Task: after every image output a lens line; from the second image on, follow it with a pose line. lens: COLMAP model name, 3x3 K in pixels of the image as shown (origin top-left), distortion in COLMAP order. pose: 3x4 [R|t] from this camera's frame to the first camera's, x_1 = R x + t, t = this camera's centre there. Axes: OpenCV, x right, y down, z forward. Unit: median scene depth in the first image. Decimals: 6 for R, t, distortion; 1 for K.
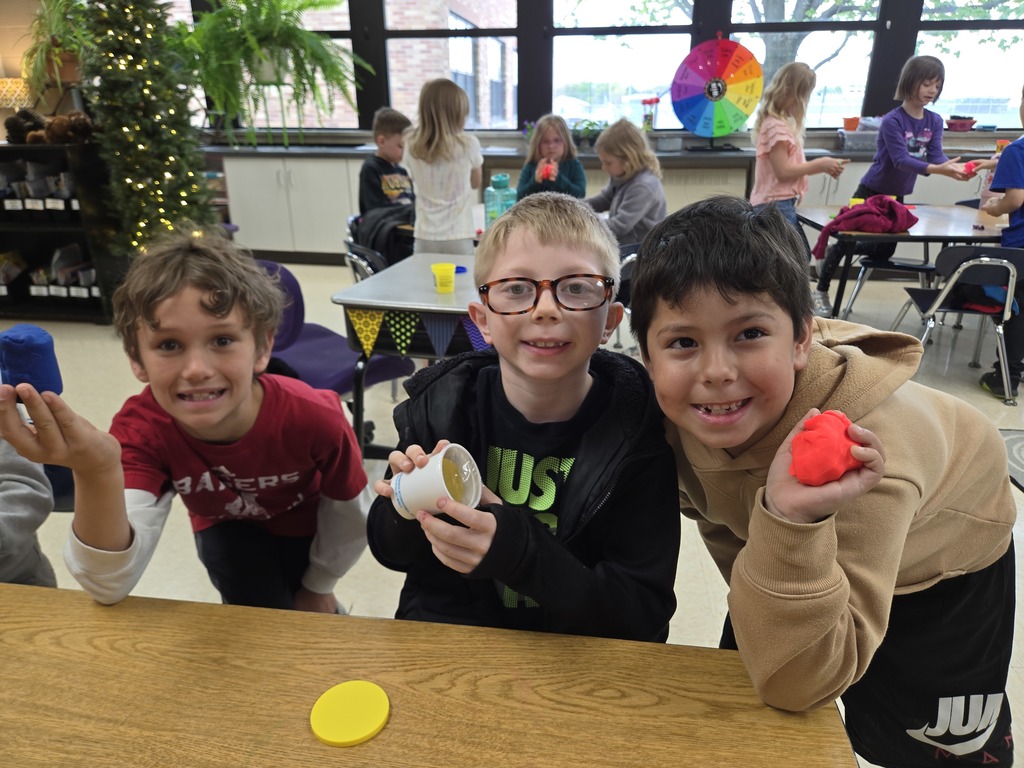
lens RADIAL K [[710.5, 0, 512.0], [0, 710.5, 384.0], [0, 0, 1]] dist [-0.014036, -0.005563]
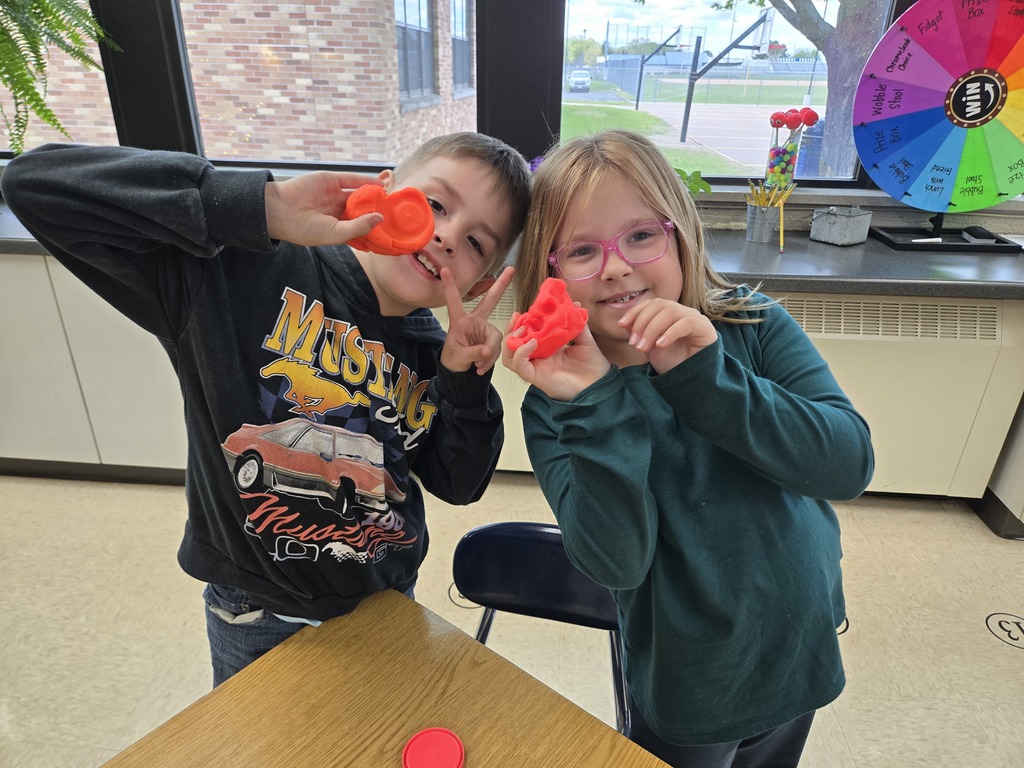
lens RADIAL K [[672.5, 0, 512.0], [0, 672.5, 384.0], [0, 0, 1]] dist [-0.002526, -0.003455]
pose [[0.998912, 0.005554, 0.046300, 0.003226], [-0.008958, 0.997245, 0.073642, -0.123298], [-0.045763, -0.073976, 0.996209, 0.272961]]
